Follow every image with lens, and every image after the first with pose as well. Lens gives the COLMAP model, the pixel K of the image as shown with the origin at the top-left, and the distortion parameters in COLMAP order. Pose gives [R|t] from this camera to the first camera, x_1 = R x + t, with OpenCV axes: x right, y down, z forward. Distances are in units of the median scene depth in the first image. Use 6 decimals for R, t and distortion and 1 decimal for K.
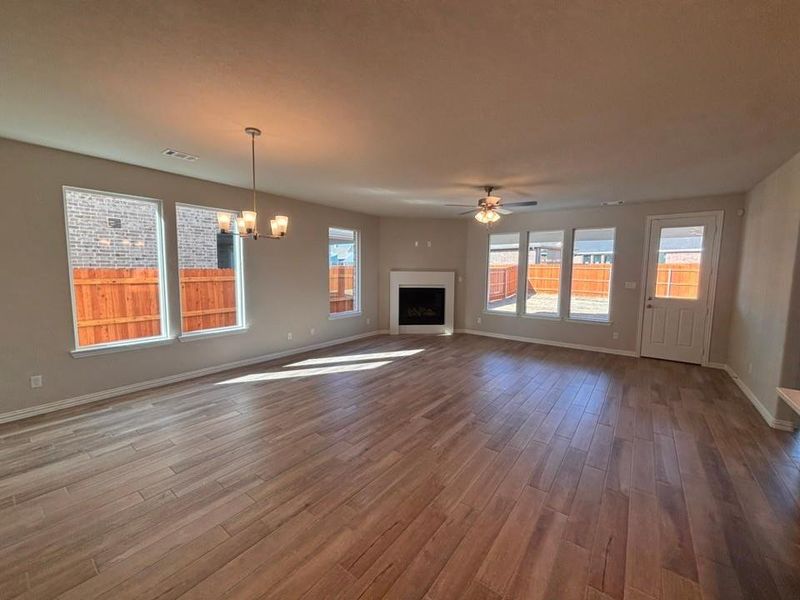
lens RADIAL K [[324.4, 0, 400.0], [0, 324.4, 300.0], [0, 0, 1]] dist [0.002436, 0.000341]
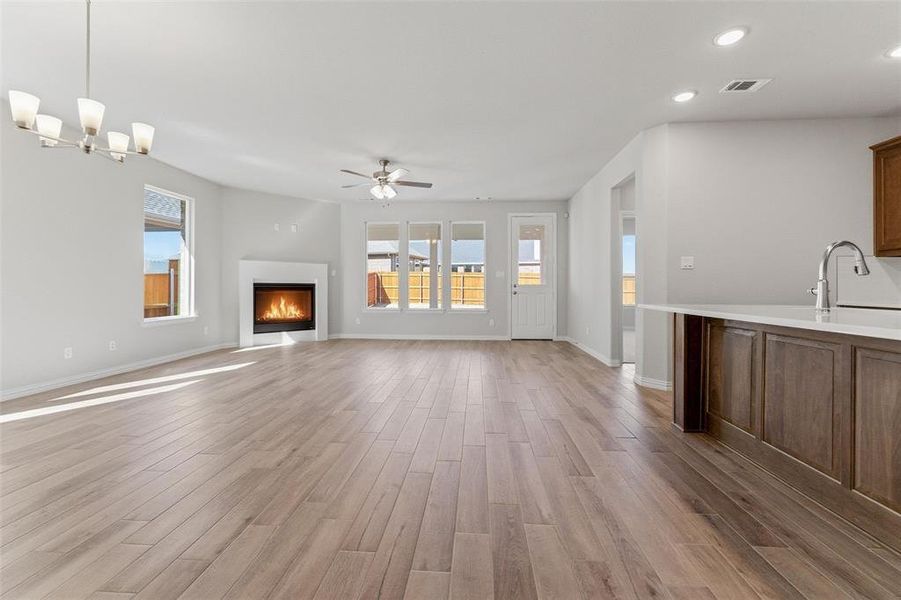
lens RADIAL K [[383.8, 0, 452.4], [0, 383.8, 285.0], [0, 0, 1]] dist [0.002972, 0.000207]
pose [[0.836186, -0.006598, 0.548406, -0.142345], [0.060211, 0.994988, -0.079835, 0.089199], [-0.545130, 0.099777, 0.832393, 0.016173]]
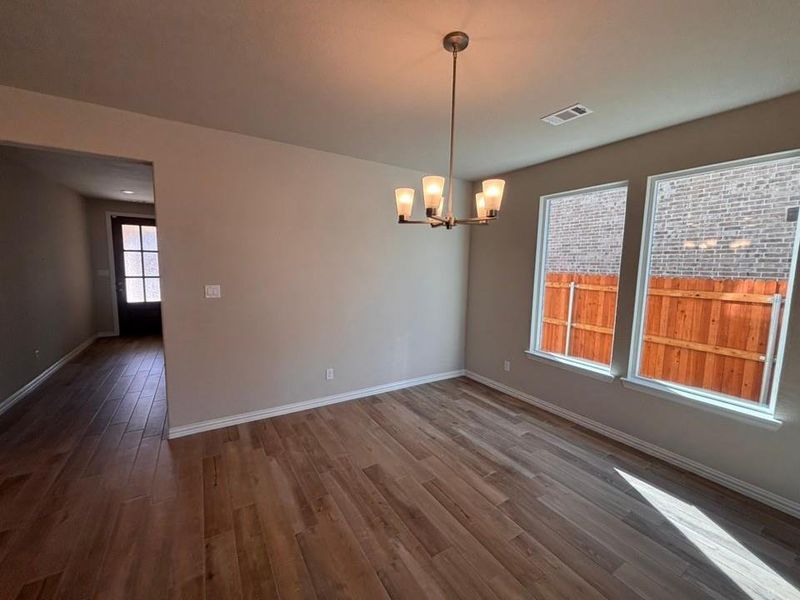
lens RADIAL K [[324.4, 0, 400.0], [0, 324.4, 300.0], [0, 0, 1]] dist [0.002436, 0.000341]
pose [[-0.356818, 0.083440, -0.930440, 0.084893], [-0.115390, 0.984439, 0.132534, -0.066243], [0.927020, 0.154654, -0.341638, 0.611284]]
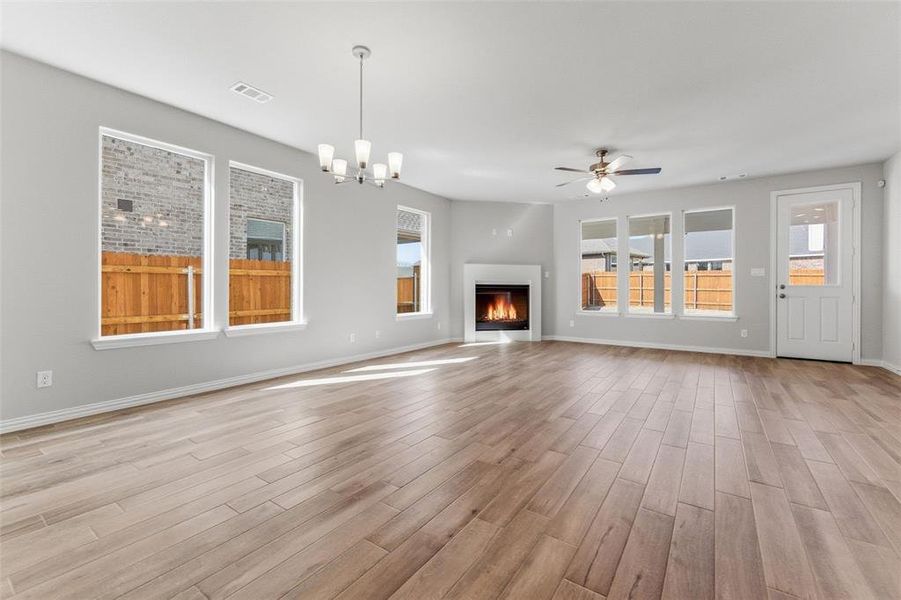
lens RADIAL K [[383.6, 0, 454.2], [0, 383.6, 289.1], [0, 0, 1]] dist [0.001844, 0.000084]
pose [[0.998742, -0.009199, 0.049286, -0.142004], [0.013746, 0.995597, -0.092729, 0.086173], [-0.048216, 0.093289, 0.994471, 0.045797]]
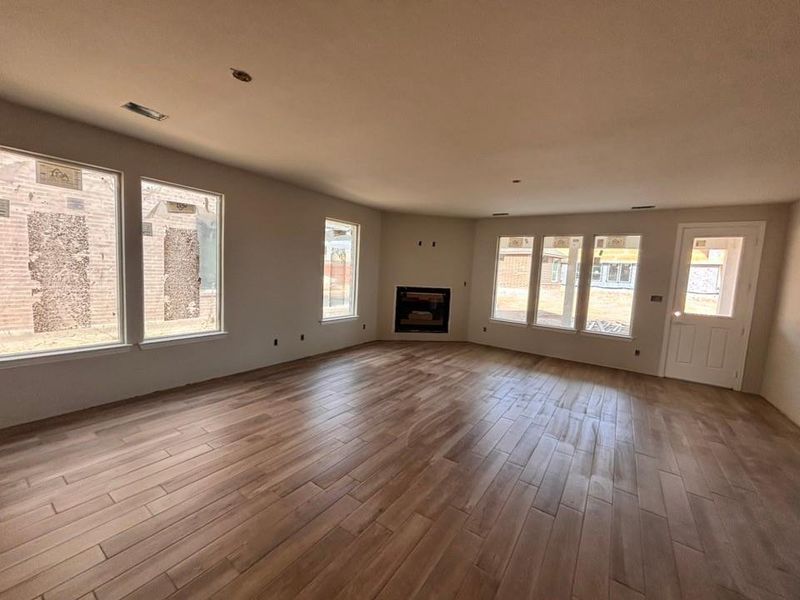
lens RADIAL K [[324.4, 0, 400.0], [0, 324.4, 300.0], [0, 0, 1]] dist [0.002436, 0.000341]
pose [[0.998249, 0.037301, 0.045918, -0.056571], [-0.037218, 0.999304, -0.002656, -0.012870], [-0.045985, 0.000943, 0.998942, 0.127300]]
